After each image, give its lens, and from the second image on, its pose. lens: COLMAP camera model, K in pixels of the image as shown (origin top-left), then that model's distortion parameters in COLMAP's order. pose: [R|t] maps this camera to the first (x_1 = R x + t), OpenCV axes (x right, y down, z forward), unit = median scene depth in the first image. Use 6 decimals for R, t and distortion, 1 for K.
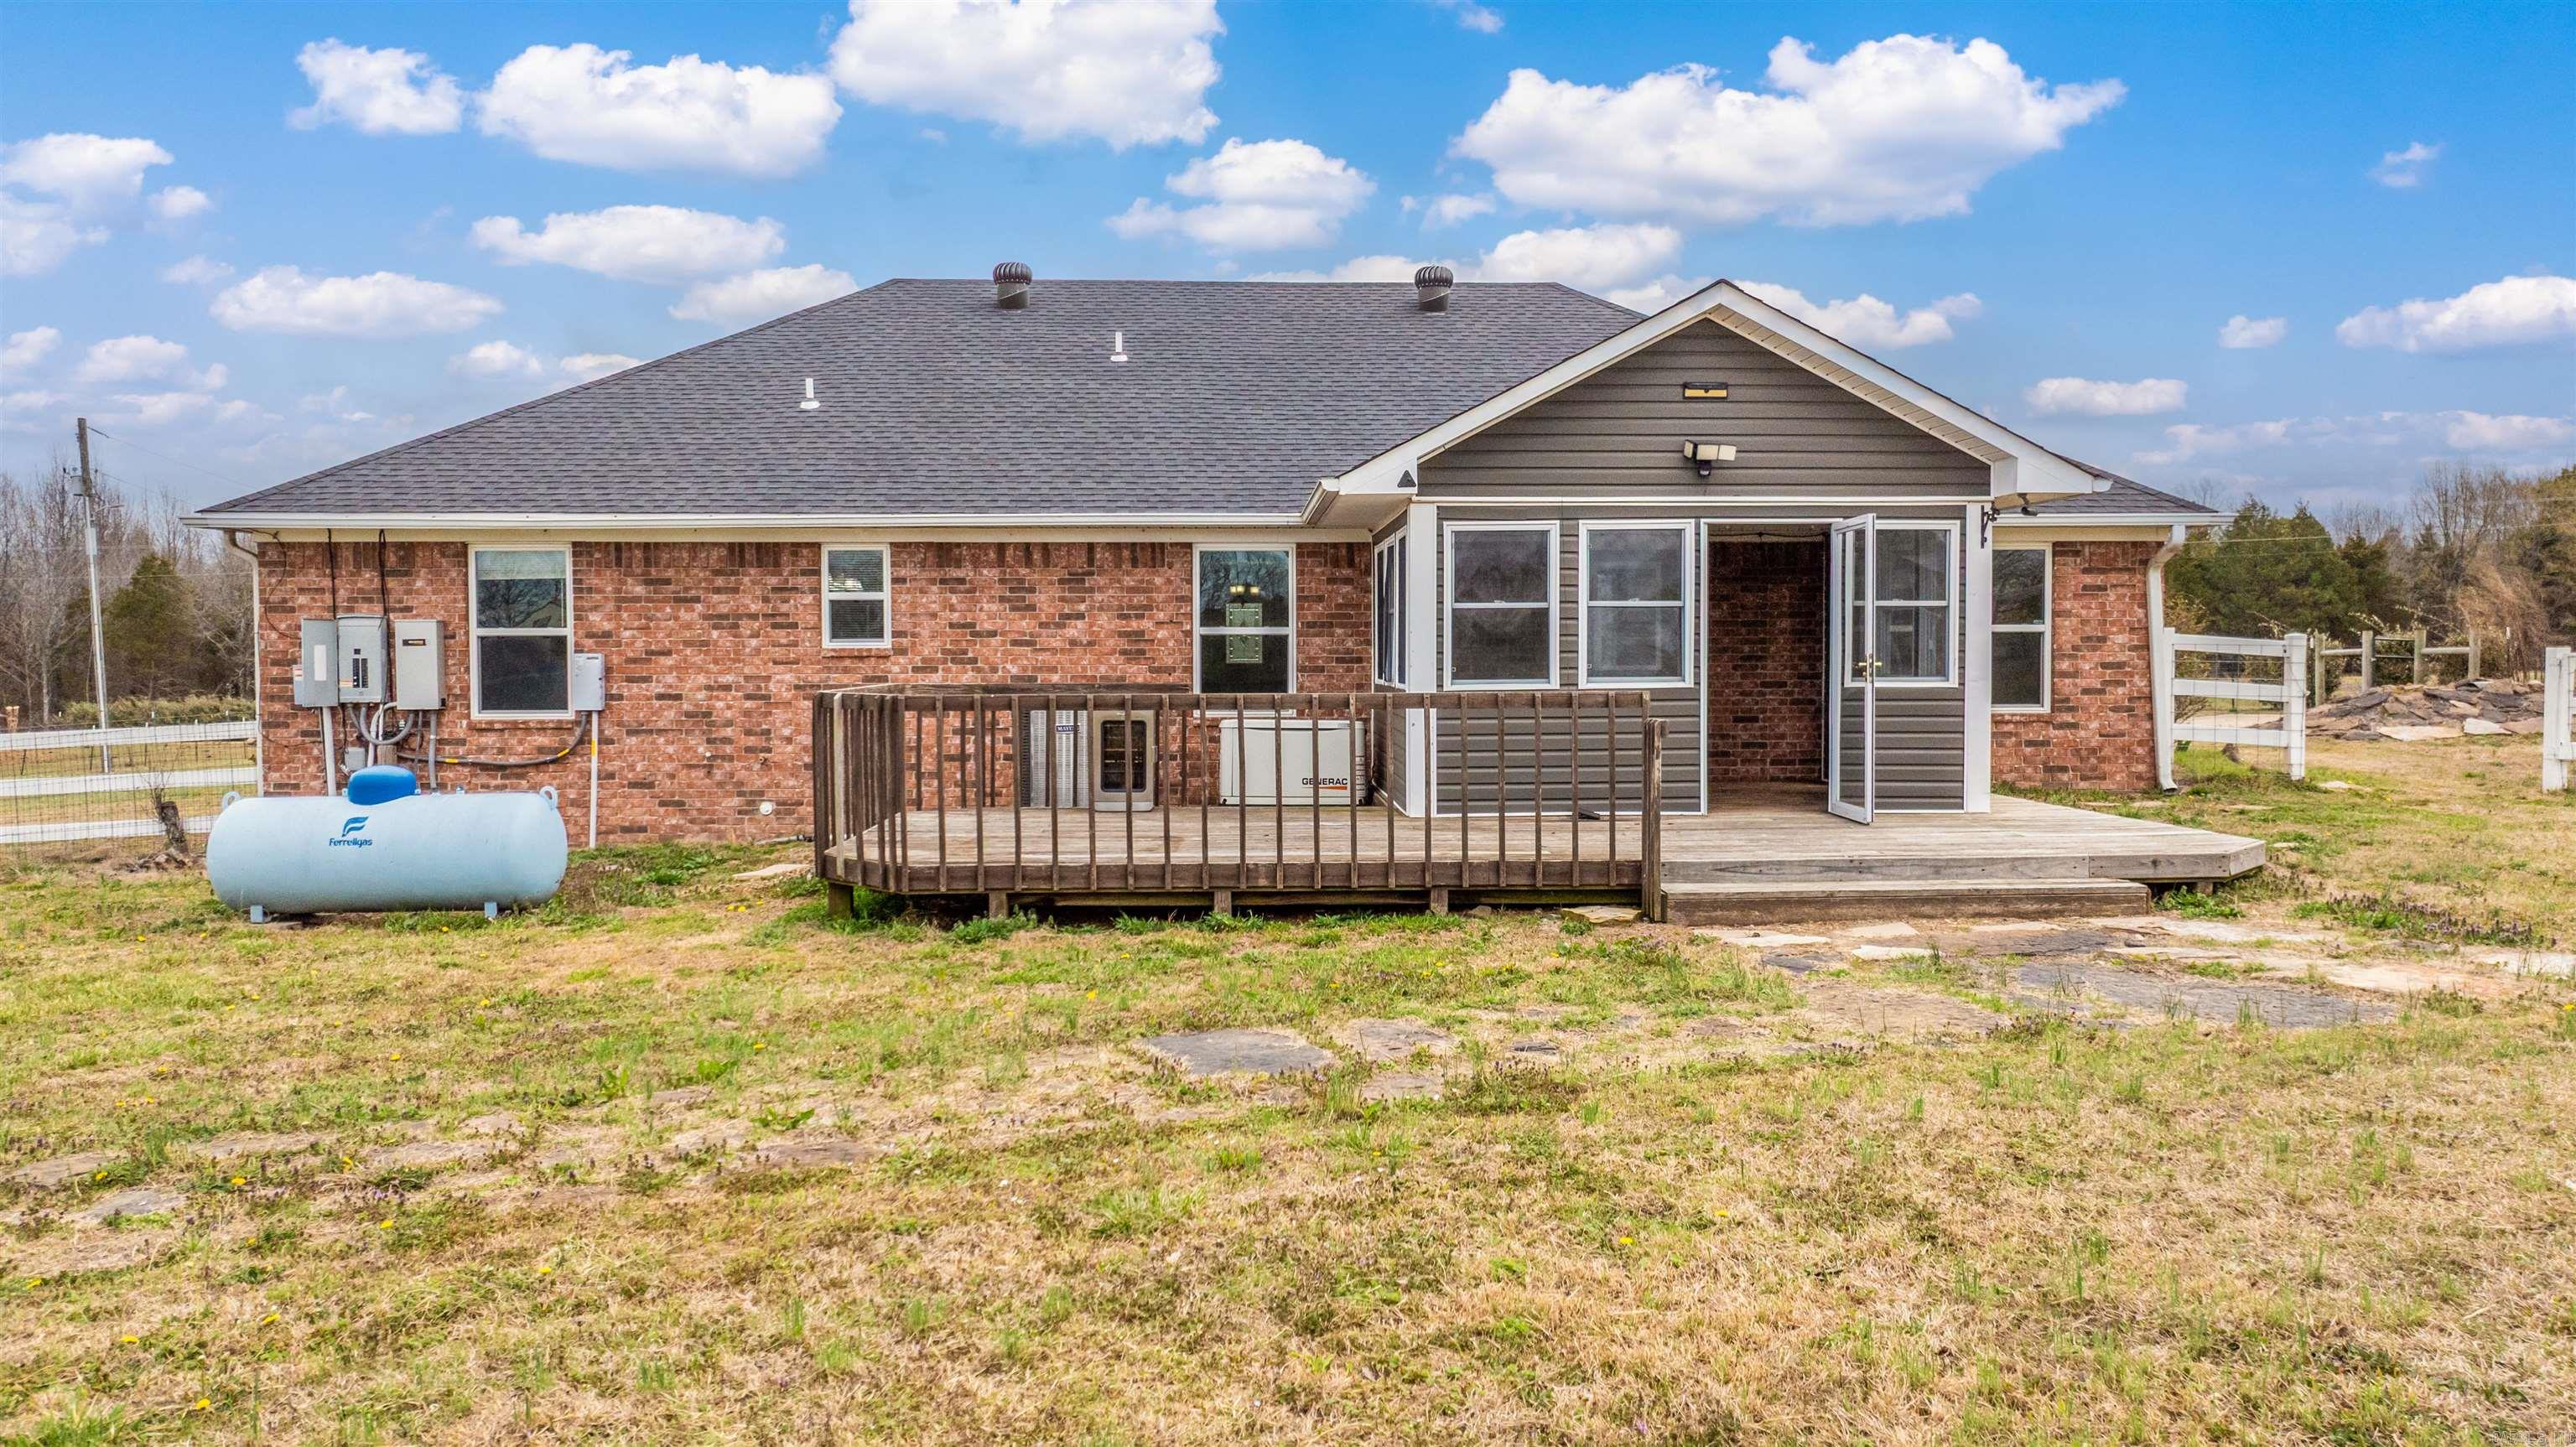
lens RADIAL K [[1852.8, 0, 1288.0], [0, 1852.8, 723.5], [0, 0, 1]] dist [-0.005176, -0.000150]
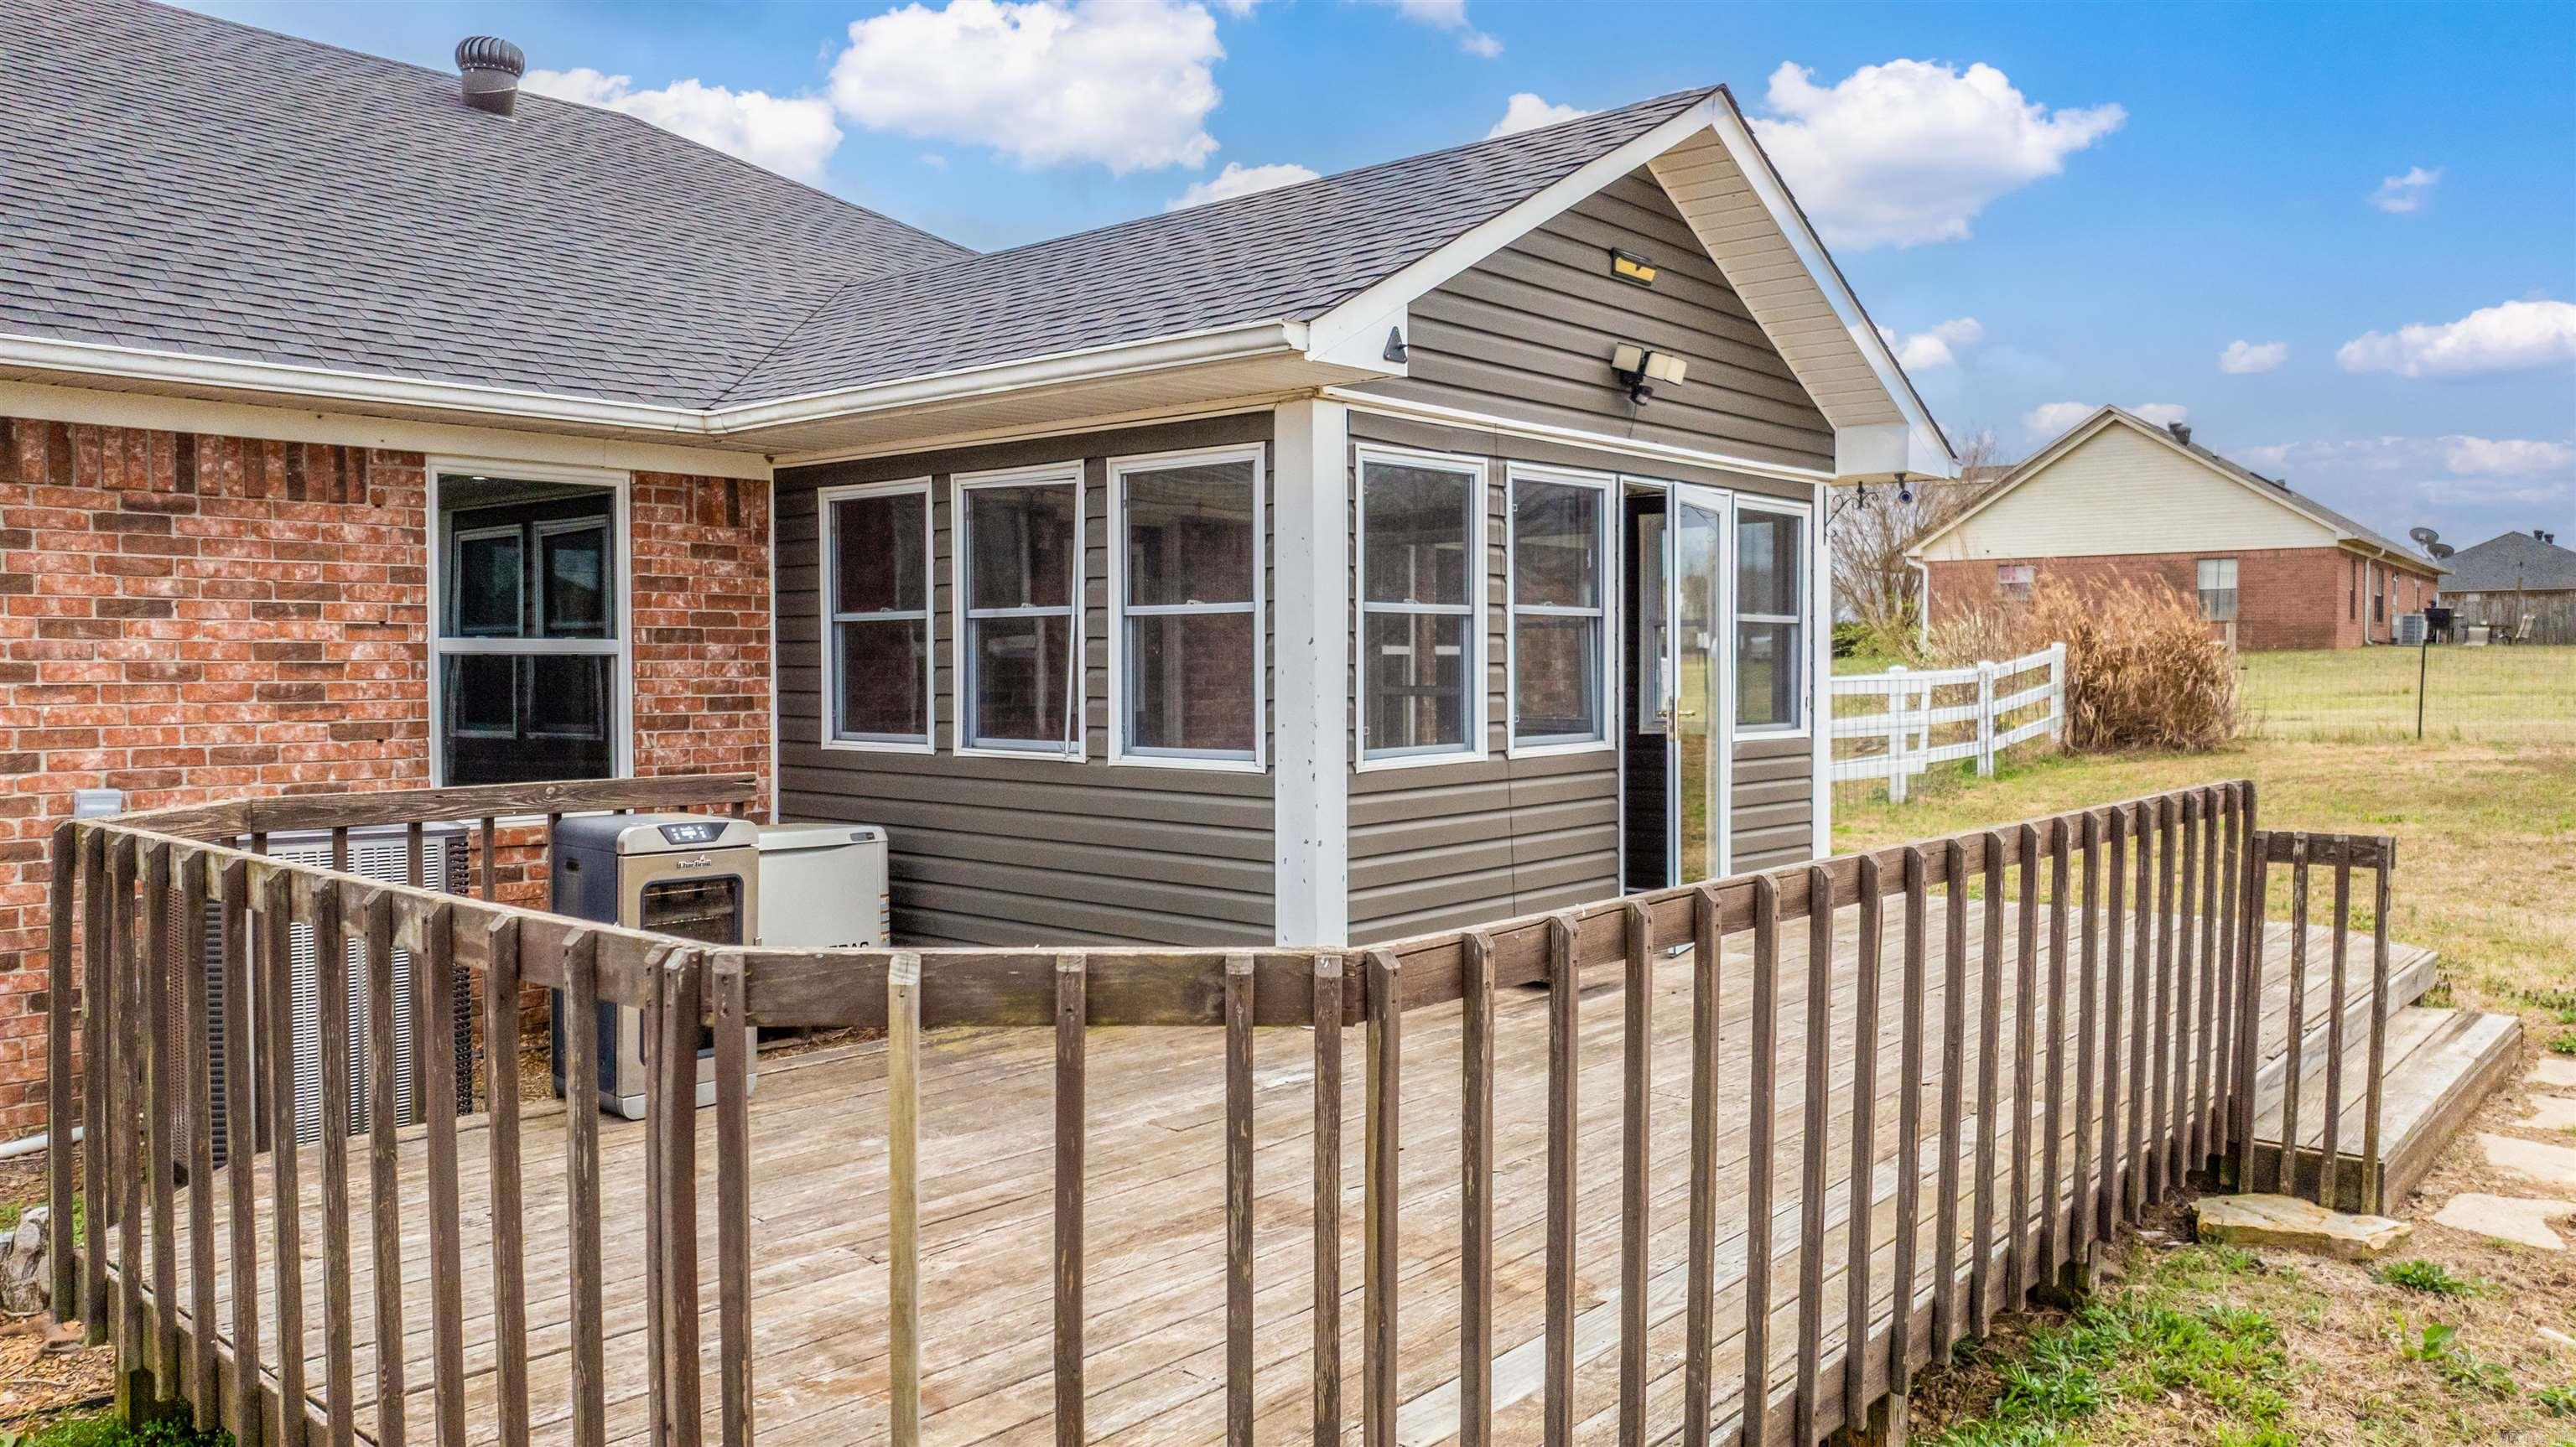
lens RADIAL K [[1852.8, 0, 1288.0], [0, 1852.8, 723.5], [0, 0, 1]] dist [-0.005176, -0.000150]
pose [[0.686474, -0.022170, 0.726817, -0.240310], [0.025401, 0.999656, 0.006501, -0.028264], [-0.726711, 0.013999, 0.686801, 0.531154]]
